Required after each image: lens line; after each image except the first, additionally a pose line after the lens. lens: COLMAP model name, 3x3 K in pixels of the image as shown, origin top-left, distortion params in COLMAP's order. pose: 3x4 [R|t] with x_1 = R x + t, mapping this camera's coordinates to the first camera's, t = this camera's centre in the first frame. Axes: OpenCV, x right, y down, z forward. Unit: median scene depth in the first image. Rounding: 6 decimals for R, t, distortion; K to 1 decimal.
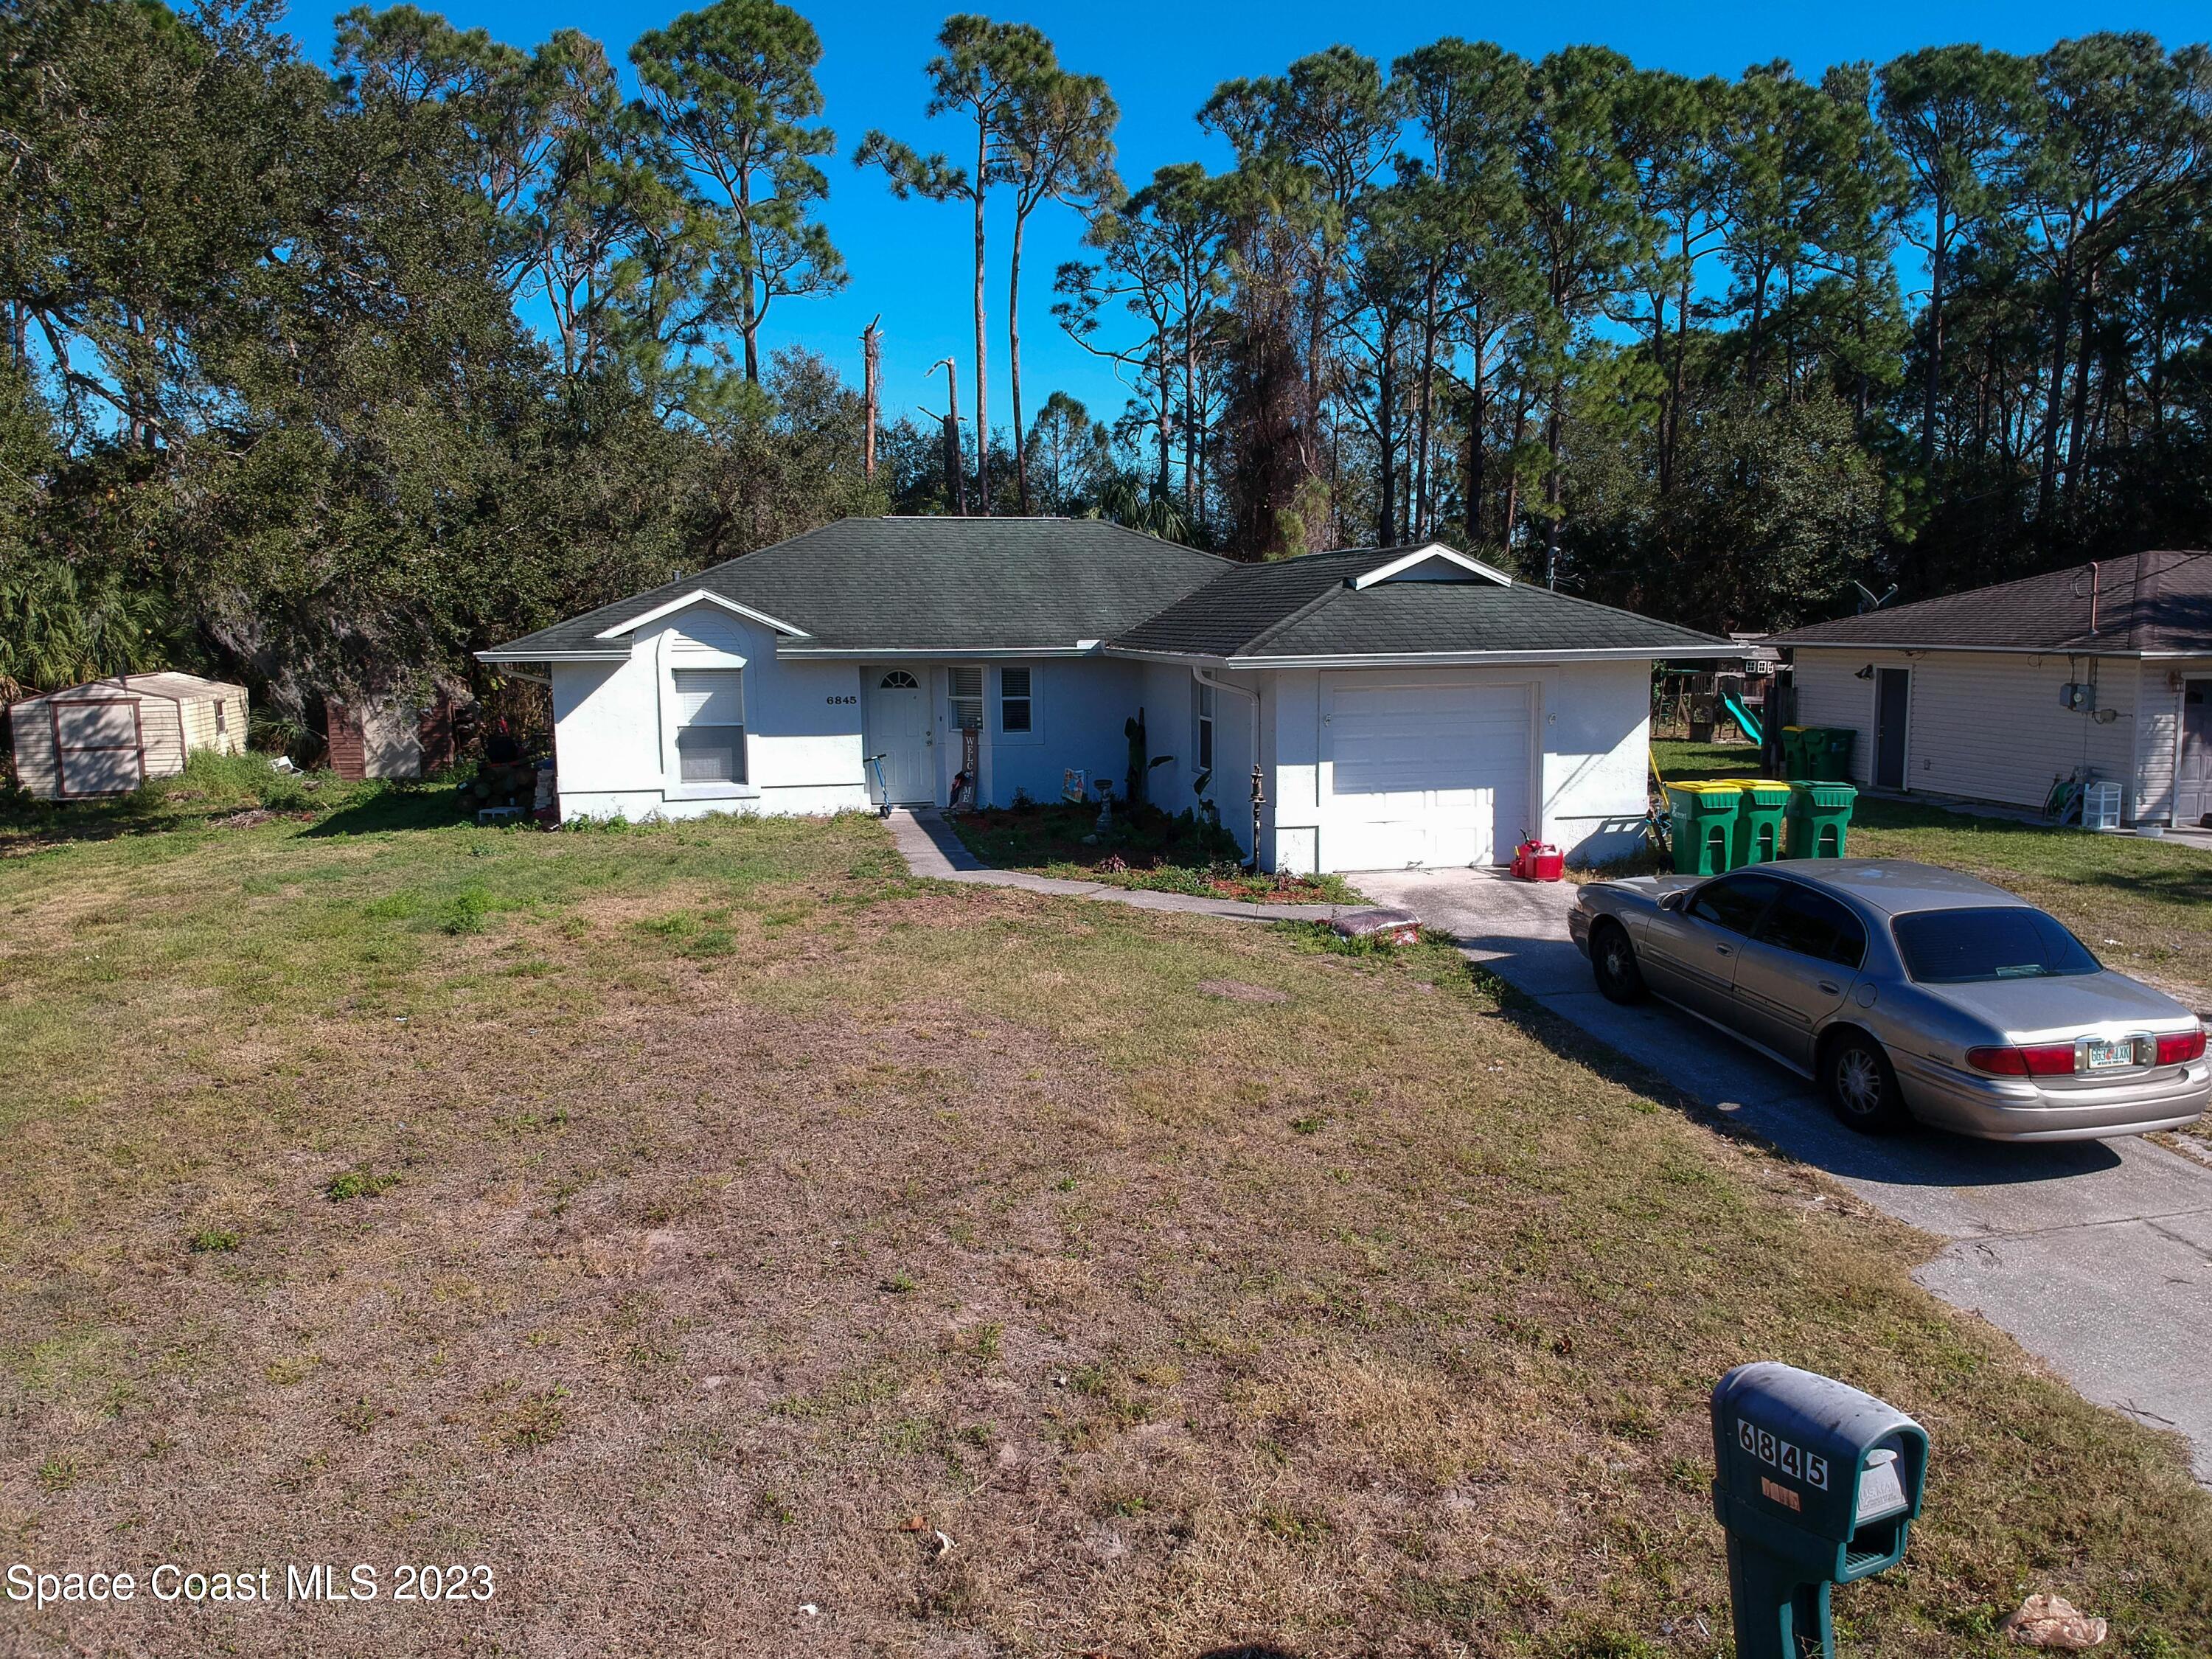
lens RADIAL K [[1616.5, 0, 1115.0], [0, 1616.5, 820.9], [0, 0, 1]] dist [0.078364, -0.148274]
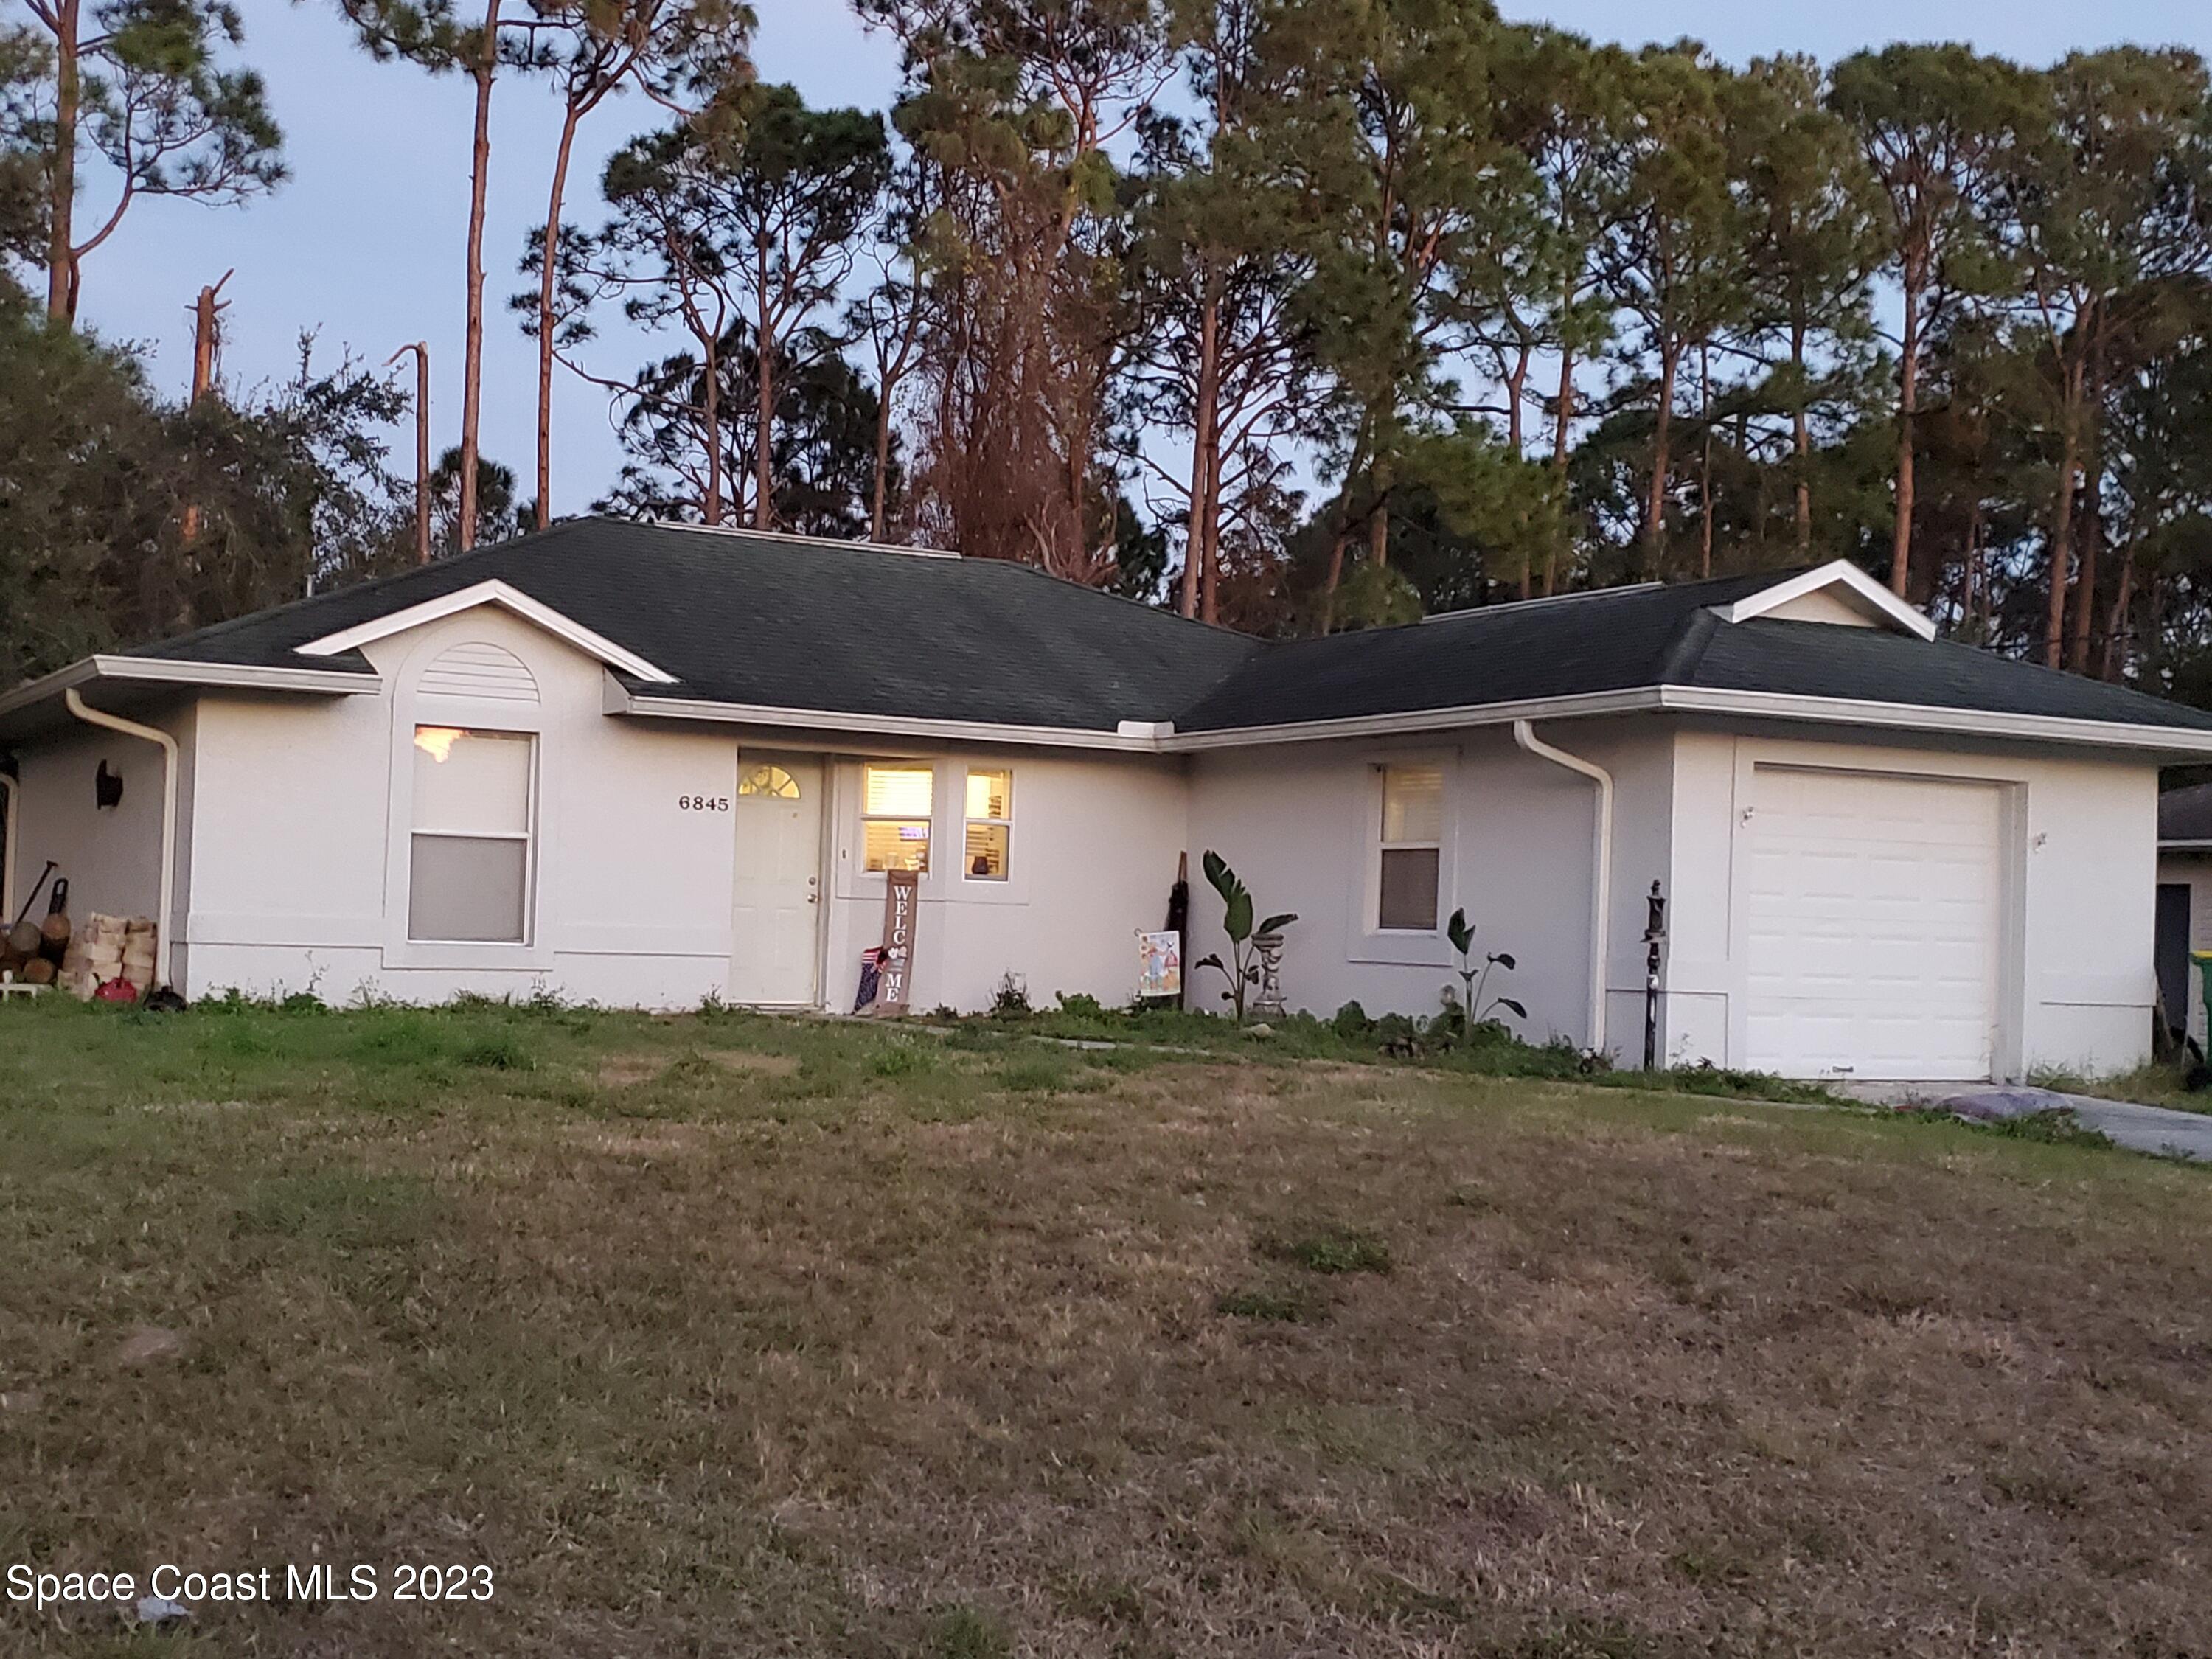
lens RADIAL K [[2807.7, 0, 1067.7], [0, 2807.7, 888.0], [0, 0, 1]] dist [0.210337, -0.721966]
pose [[0.961727, 0.045560, 0.270196, -0.294515], [-0.006900, 0.989794, -0.142337, 0.086957], [-0.273923, 0.135025, 0.952226, 0.047650]]
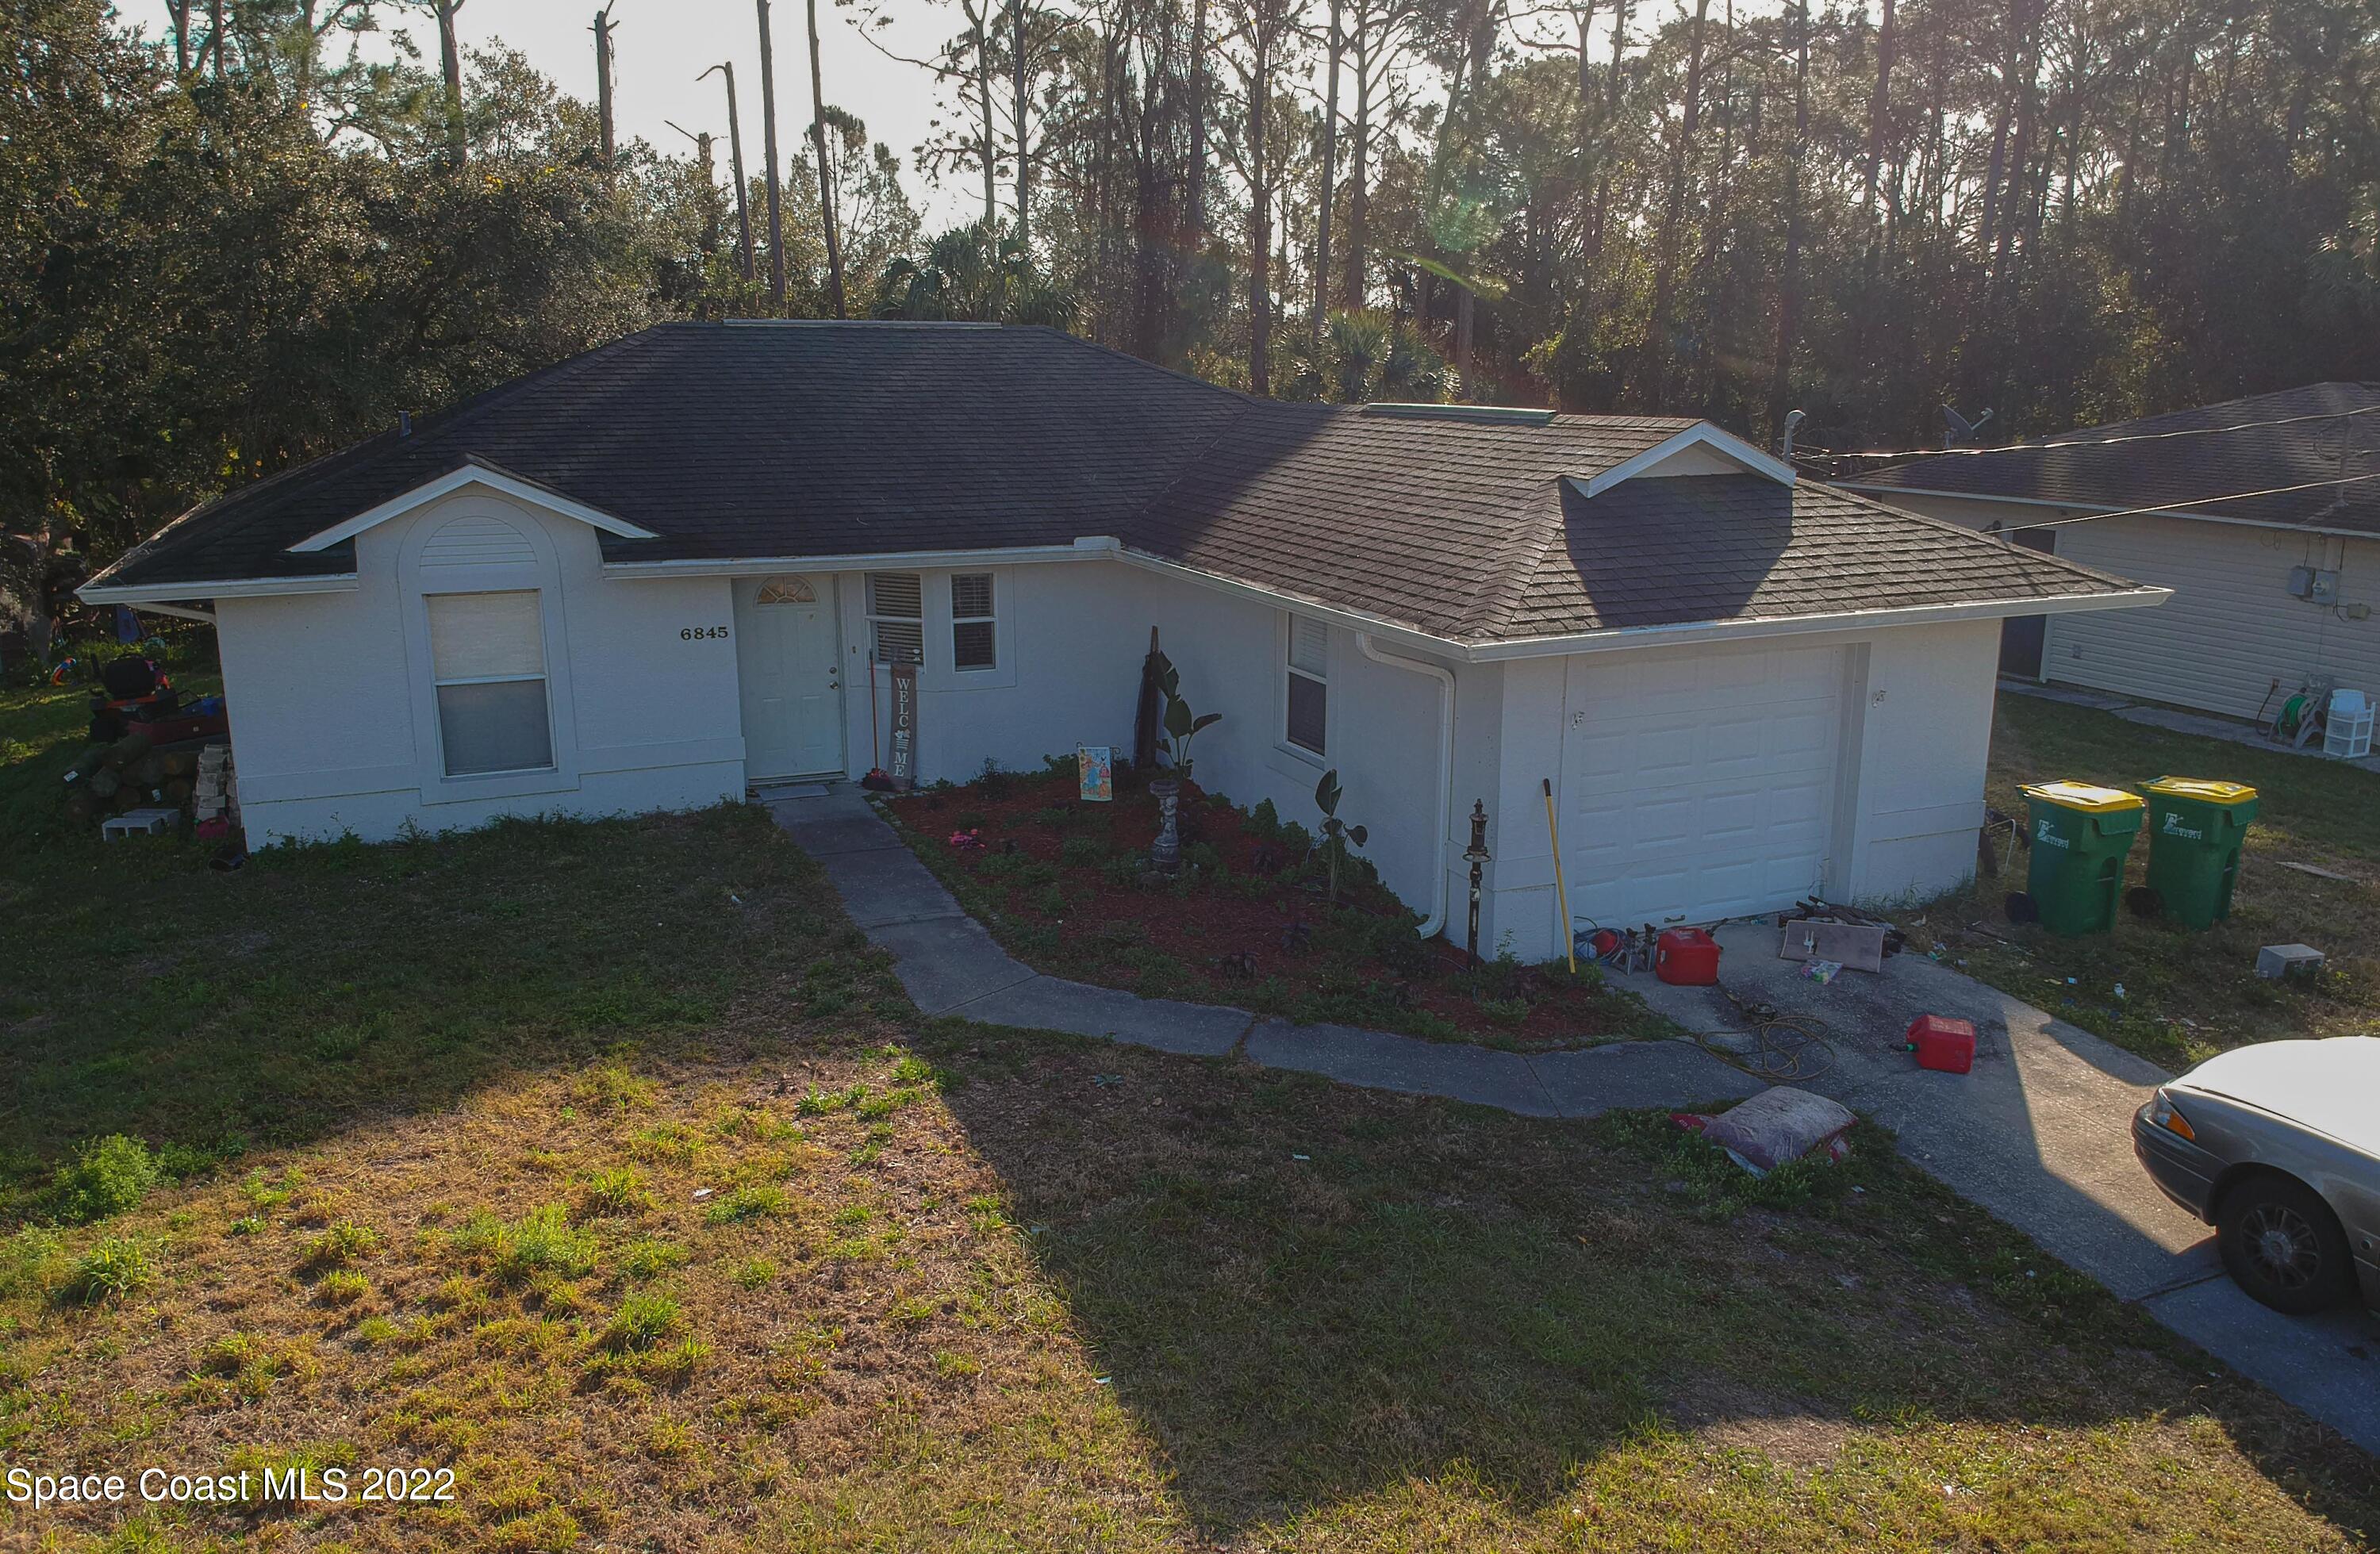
lens RADIAL K [[1749.0, 0, 1190.0], [0, 1749.0, 777.0], [0, 0, 1]] dist [0.054929, -0.119078]
pose [[0.982433, -0.035687, 0.183173, -0.104128], [0.015555, 0.993789, 0.110191, -0.087445], [-0.185968, -0.105406, 0.976886, 0.270709]]
